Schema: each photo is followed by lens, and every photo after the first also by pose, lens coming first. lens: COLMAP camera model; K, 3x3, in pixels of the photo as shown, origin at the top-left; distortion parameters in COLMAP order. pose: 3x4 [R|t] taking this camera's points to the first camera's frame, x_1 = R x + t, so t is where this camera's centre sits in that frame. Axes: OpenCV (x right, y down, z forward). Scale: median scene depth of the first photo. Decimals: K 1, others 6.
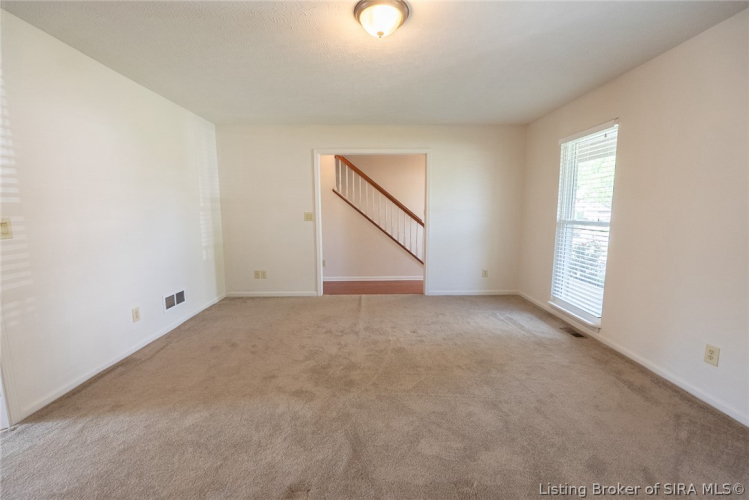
lens RADIAL K [[314.6, 0, 374.5], [0, 314.6, 250.0], [0, 0, 1]] dist [-0.009326, 0.000054]
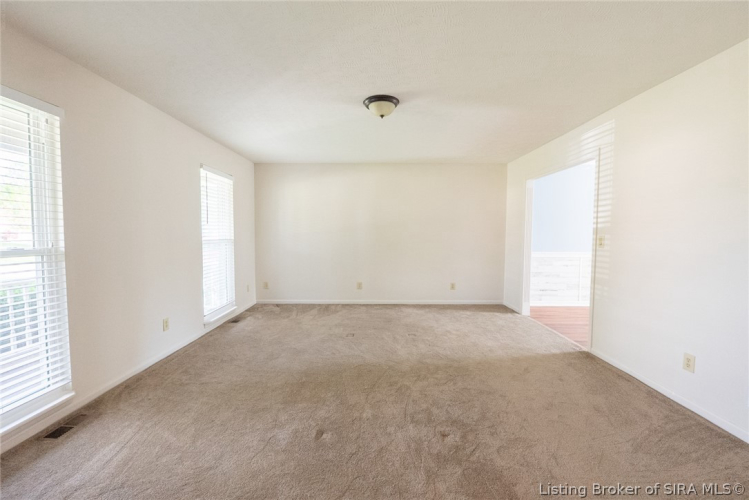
lens RADIAL K [[314.6, 0, 374.5], [0, 314.6, 250.0], [0, 0, 1]] dist [-0.009326, 0.000054]
pose [[-0.999884, -0.001531, 0.015175, 0.015542], [0.001246, 0.983427, 0.181300, -0.179084], [-0.015201, 0.181298, -0.983311, 1.439738]]
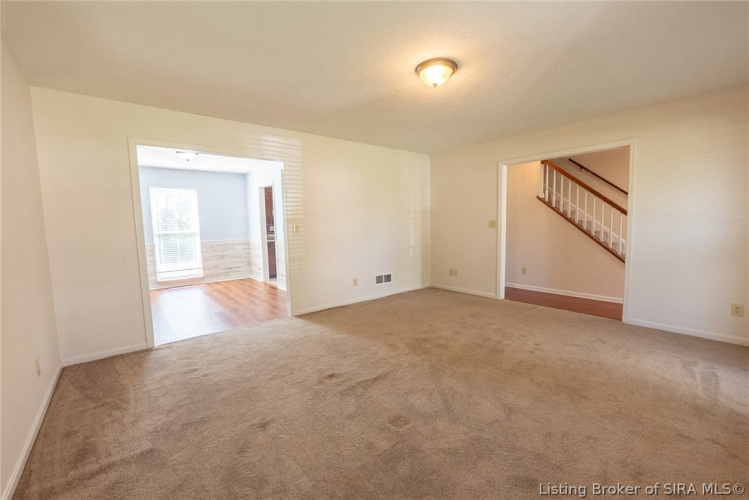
lens RADIAL K [[317.6, 0, 374.5], [0, 317.6, 250.0], [0, 0, 1]] dist [-0.001150, -0.000068]
pose [[0.622193, 0.060468, -0.780525, 0.523679], [-0.081508, 0.996598, 0.012233, 0.004153], [0.778609, 0.056007, 0.625005, -0.000042]]
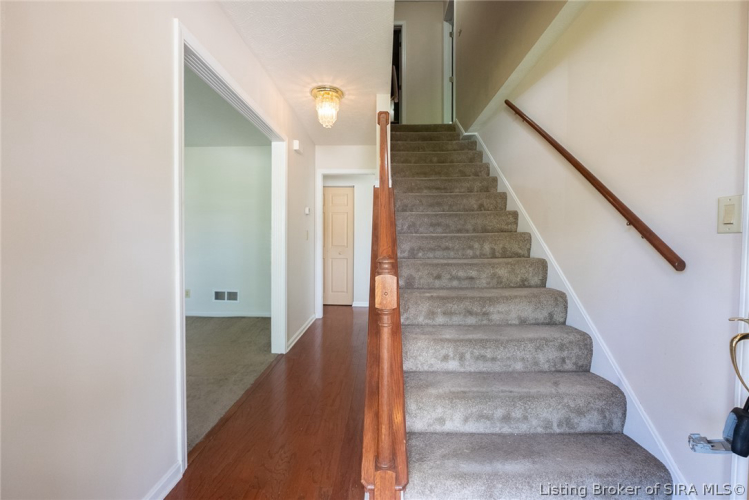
lens RADIAL K [[314.6, 0, 374.5], [0, 314.6, 250.0], [0, 0, 1]] dist [-0.009326, 0.000054]
pose [[-0.048940, 0.032859, -0.998261, 0.642999], [-0.133999, 0.990207, 0.039163, -0.167757], [0.989772, 0.135683, -0.044058, 1.647736]]
